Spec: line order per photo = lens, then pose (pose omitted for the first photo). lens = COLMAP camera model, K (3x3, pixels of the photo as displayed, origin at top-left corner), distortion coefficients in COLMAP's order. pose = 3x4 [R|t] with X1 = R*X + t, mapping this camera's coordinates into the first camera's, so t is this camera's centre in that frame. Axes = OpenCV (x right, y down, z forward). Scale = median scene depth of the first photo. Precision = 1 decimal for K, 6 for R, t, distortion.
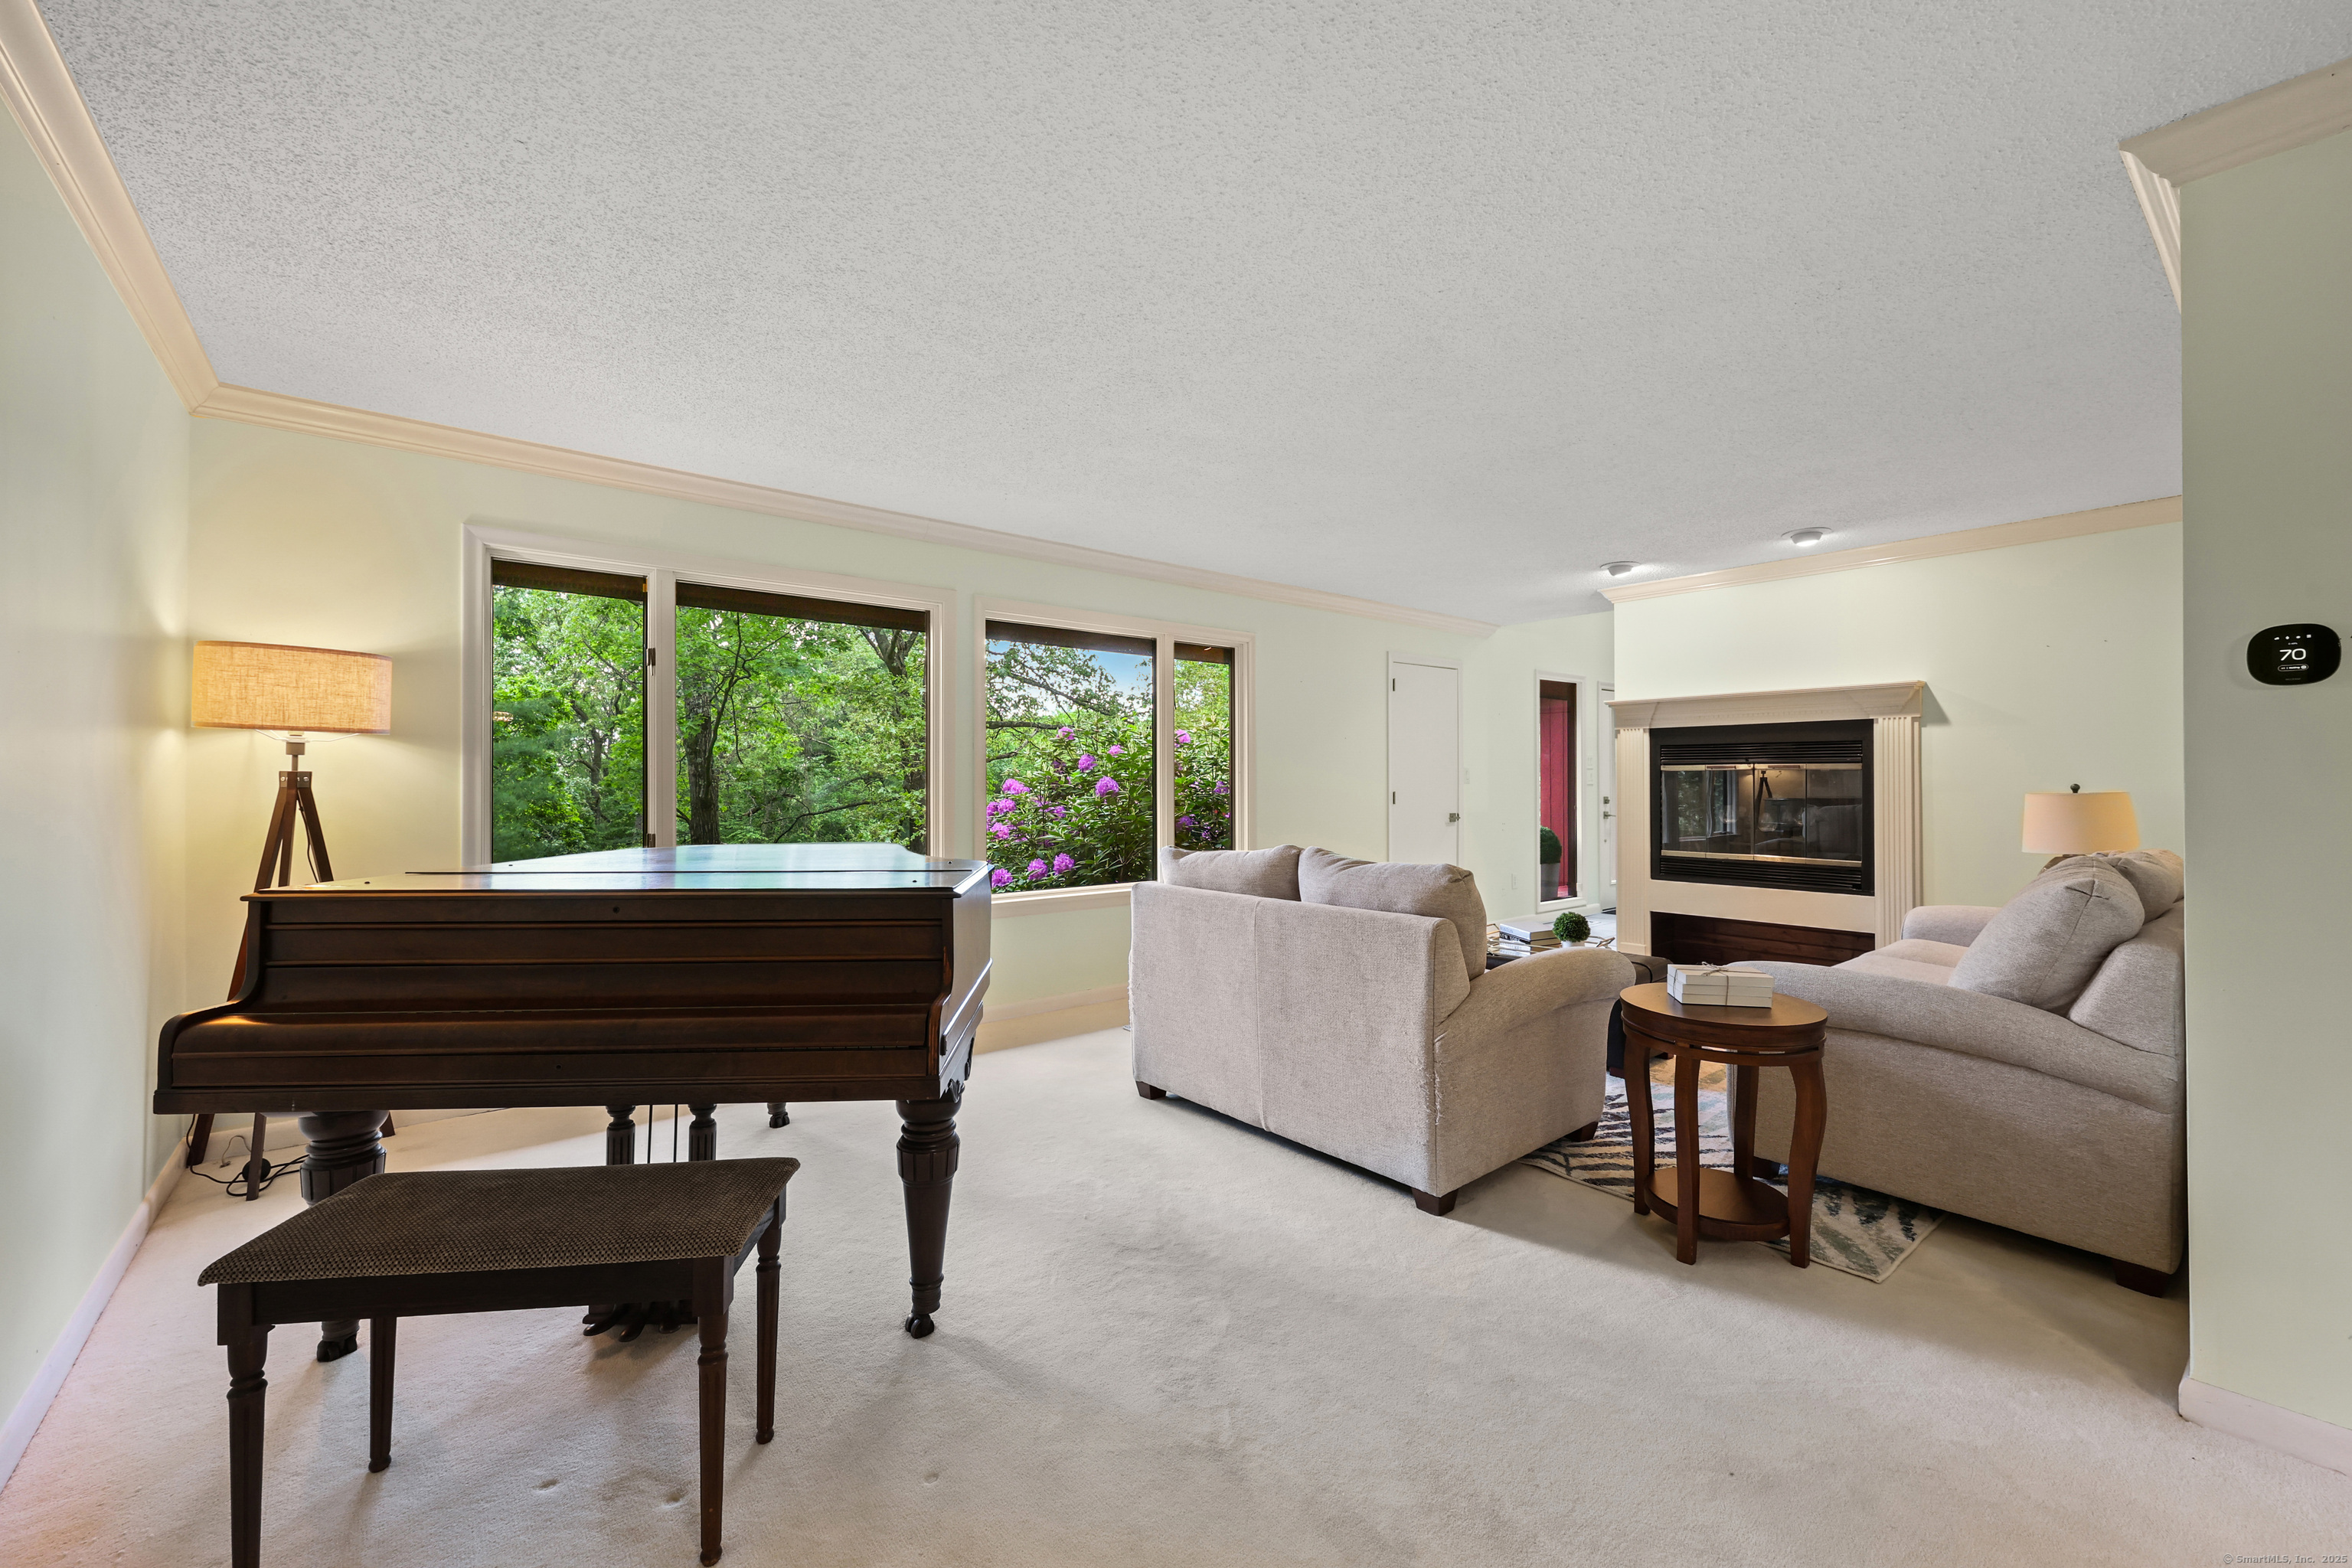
lens RADIAL K [[950.9, 0, 1186.2], [0, 950.9, 779.1], [0, 0, 1]] dist [0.003334, -0.000146]
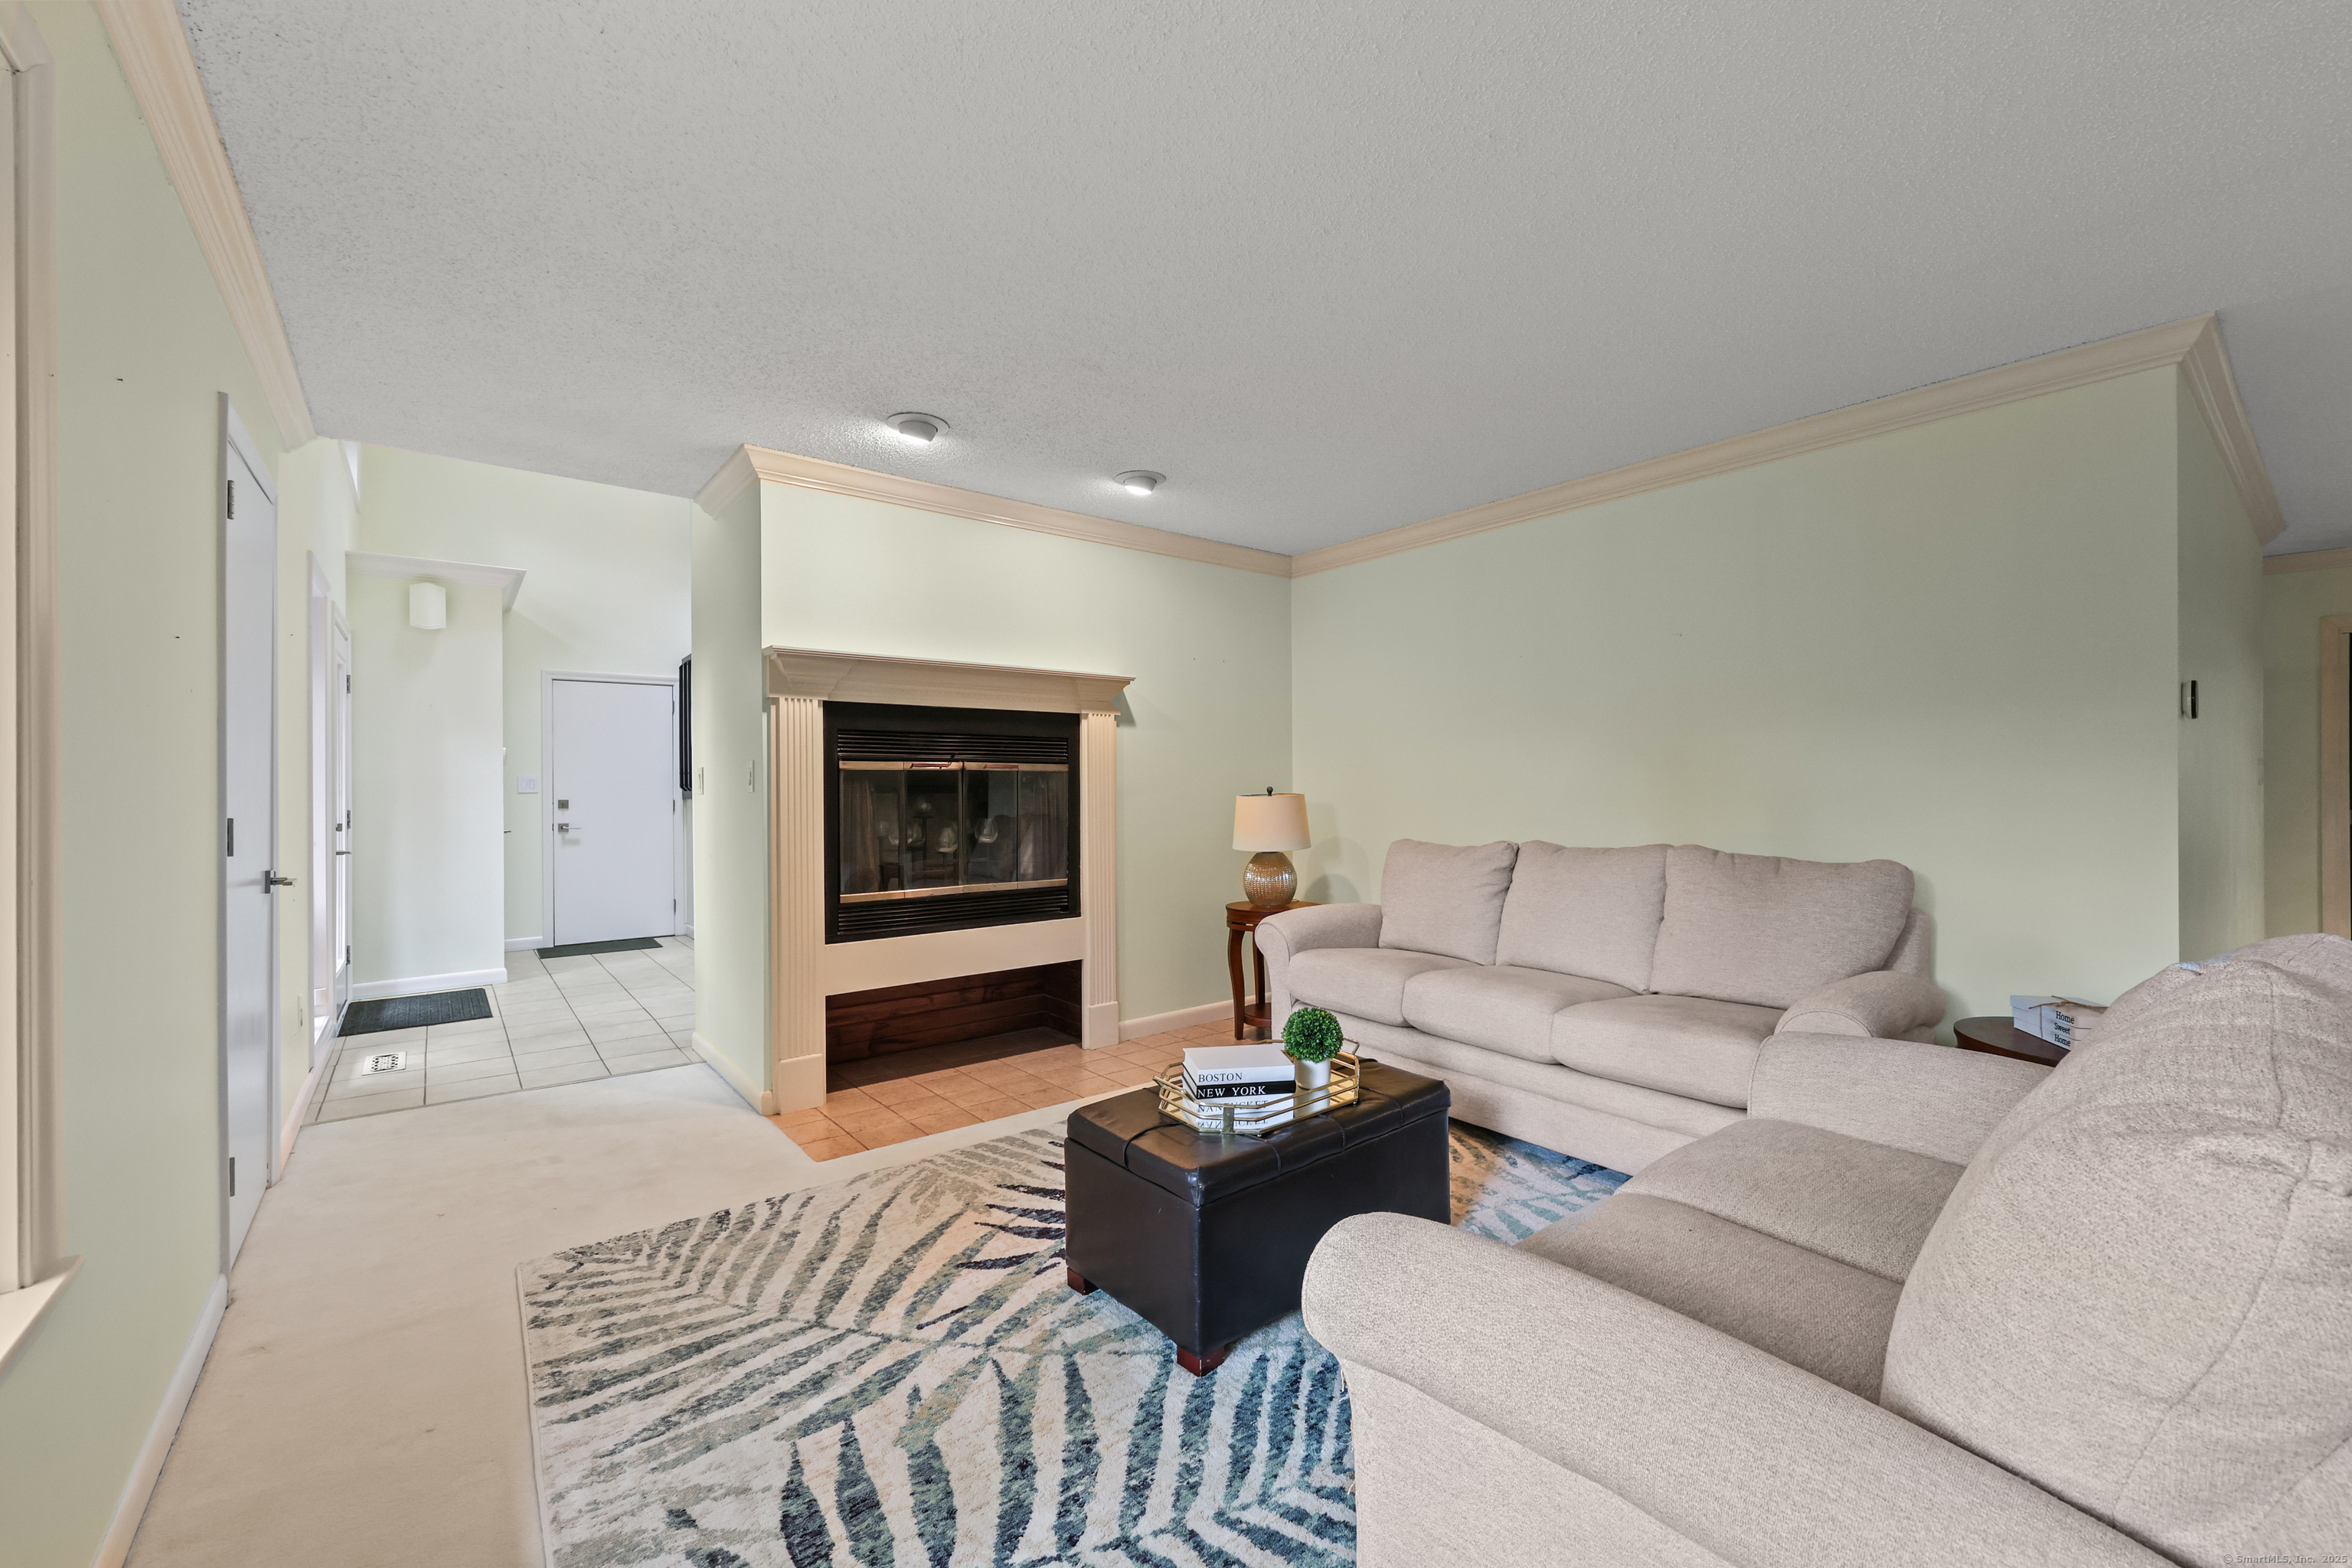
lens RADIAL K [[950.9, 0, 1183.3], [0, 950.9, 794.4], [0, 0, 1]] dist [0.003334, -0.000146]
pose [[0.005732, -0.001886, 0.999982, -0.142085], [0.005249, 0.999985, 0.001855, 0.009081], [-0.999970, 0.005238, 0.005742, 0.849104]]
